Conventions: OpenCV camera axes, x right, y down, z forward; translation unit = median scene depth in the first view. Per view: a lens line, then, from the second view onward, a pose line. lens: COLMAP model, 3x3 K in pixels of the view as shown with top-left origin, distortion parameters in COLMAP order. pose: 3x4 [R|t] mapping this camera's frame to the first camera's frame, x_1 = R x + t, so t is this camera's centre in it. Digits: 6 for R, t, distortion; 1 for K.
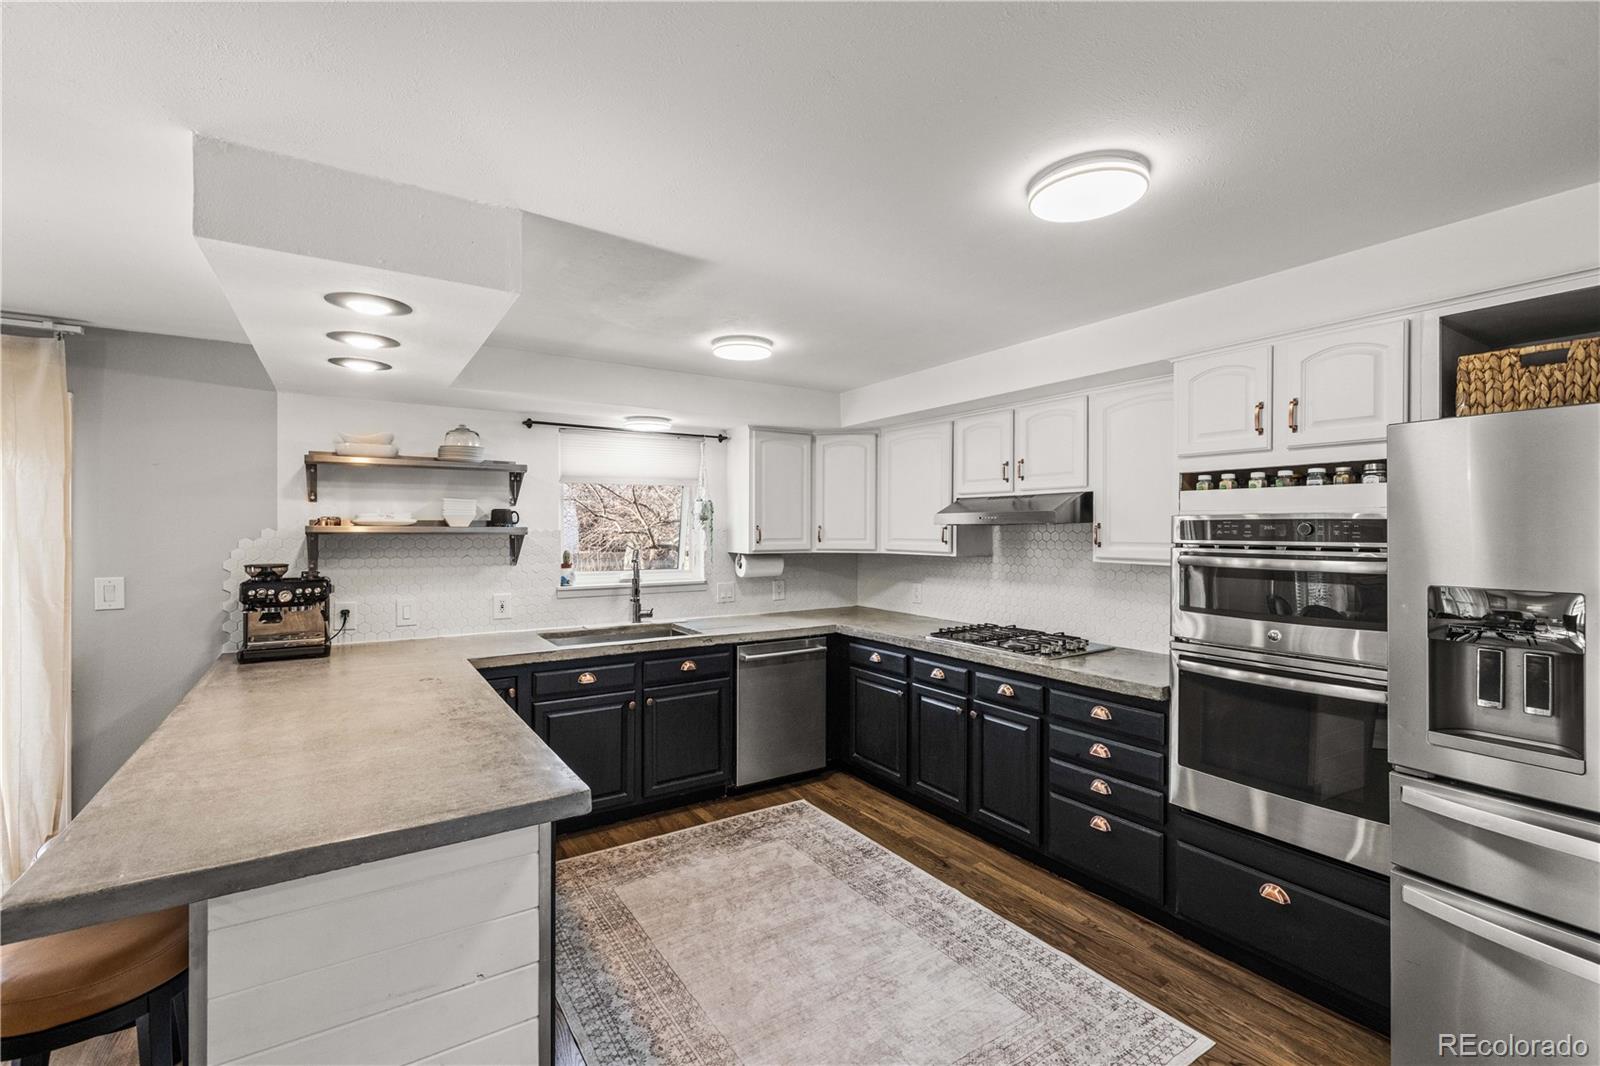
lens RADIAL K [[695.5, 0, 802.7], [0, 695.5, 526.4], [0, 0, 1]] dist [0.000945, 0.000300]
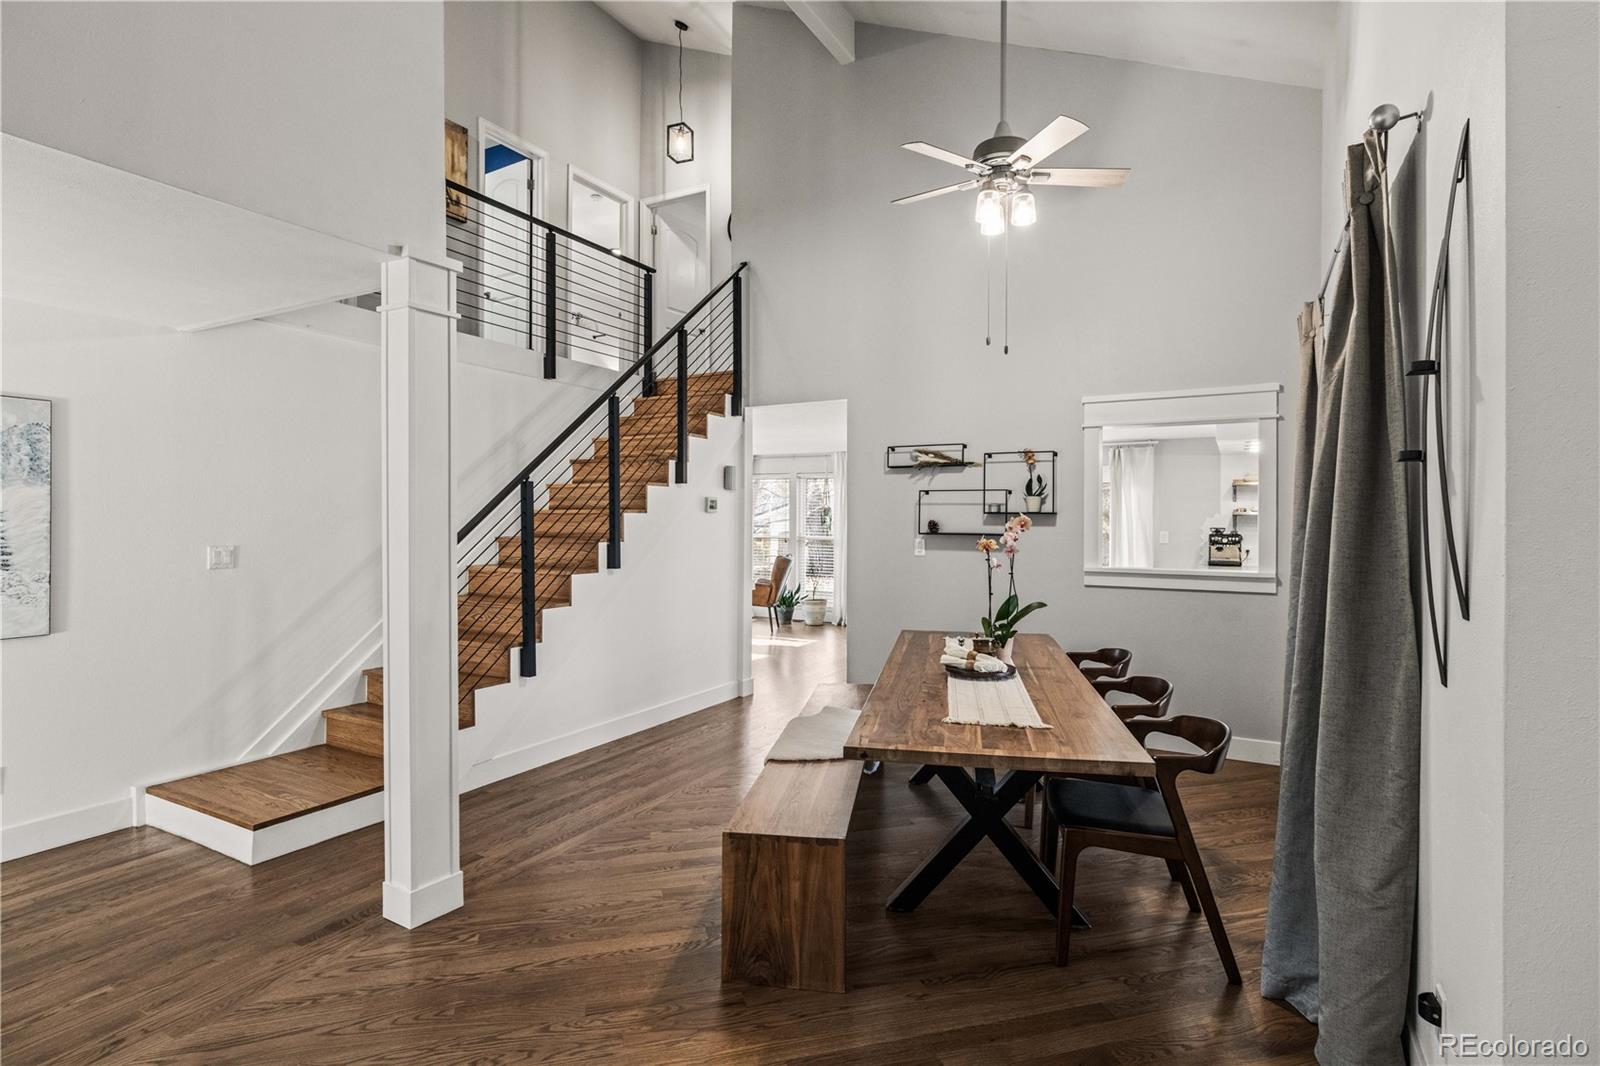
lens RADIAL K [[786.5, 0, 805.4], [0, 786.5, 523.0], [0, 0, 1]] dist [-0.004719, 0.000762]
pose [[0.464312, 0.002914, -0.885667, 0.908395], [-0.000404, 0.999995, 0.003078, 0.026644], [0.885672, -0.001072, 0.464311, -1.417477]]
